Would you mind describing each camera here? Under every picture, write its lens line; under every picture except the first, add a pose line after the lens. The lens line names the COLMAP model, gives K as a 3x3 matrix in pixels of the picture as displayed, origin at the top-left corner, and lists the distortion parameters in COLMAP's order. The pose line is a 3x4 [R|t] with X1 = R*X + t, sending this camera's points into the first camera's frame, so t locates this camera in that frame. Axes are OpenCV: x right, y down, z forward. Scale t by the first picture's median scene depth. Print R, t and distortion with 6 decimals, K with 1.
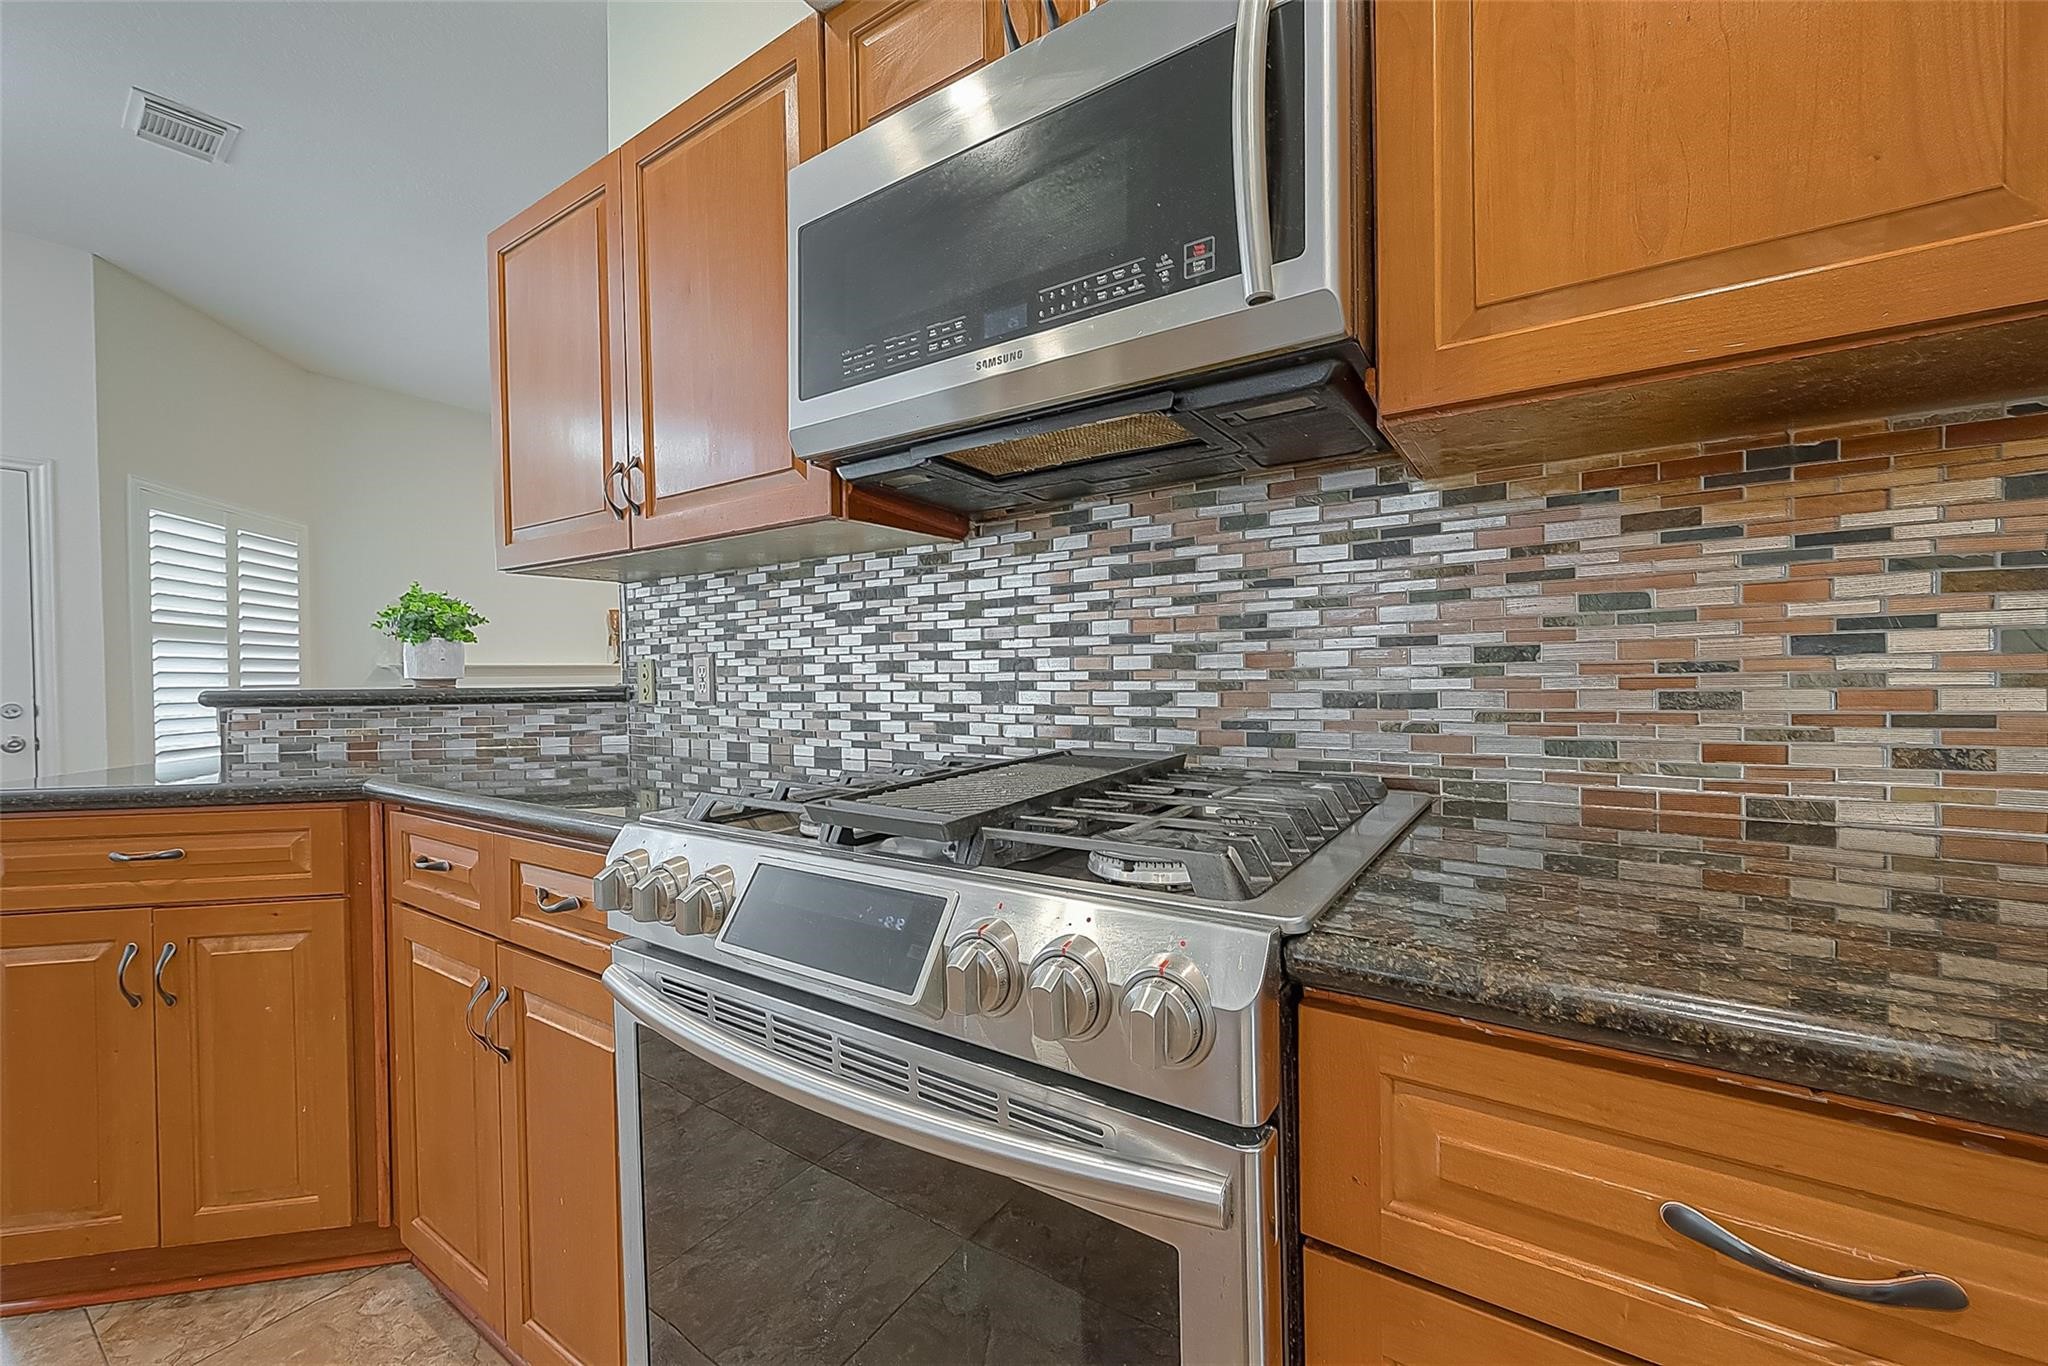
lens RADIAL K [[807.2, 0, 1026.5], [0, 807.2, 679.3], [0, 0, 1]] dist [-0.000525, -0.000197]
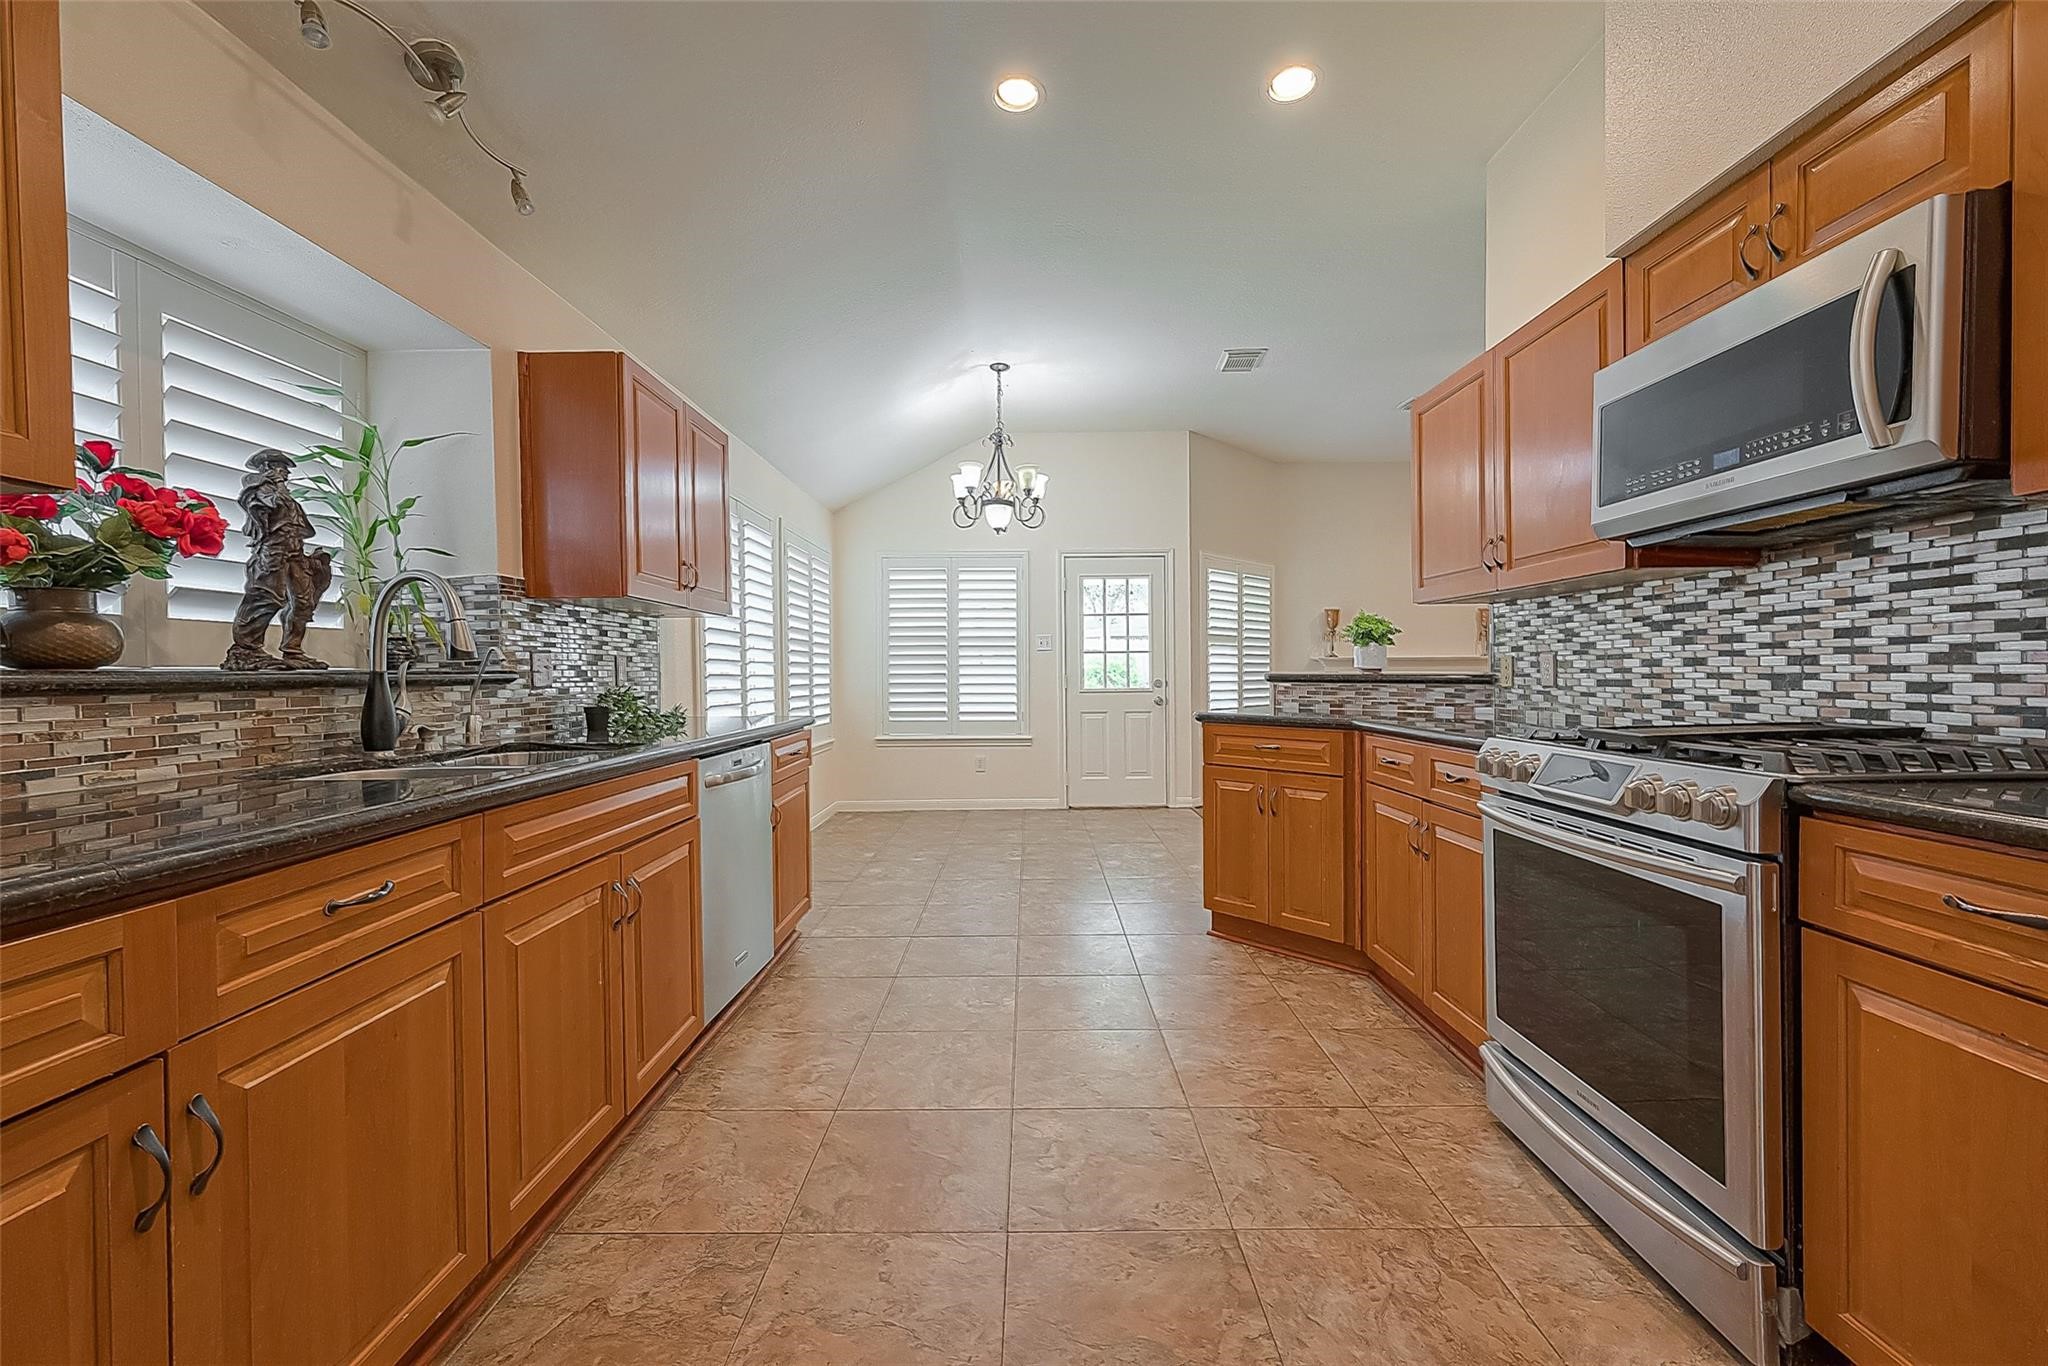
lens RADIAL K [[807.2, 0, 1024.9], [0, 807.2, 680.3], [0, 0, 1]] dist [-0.000525, -0.000197]
pose [[0.551565, 0.019305, -0.833909, 0.377807], [-0.008332, 0.999810, 0.017635, 0.002196], [0.834091, -0.002779, 0.551621, -0.755497]]
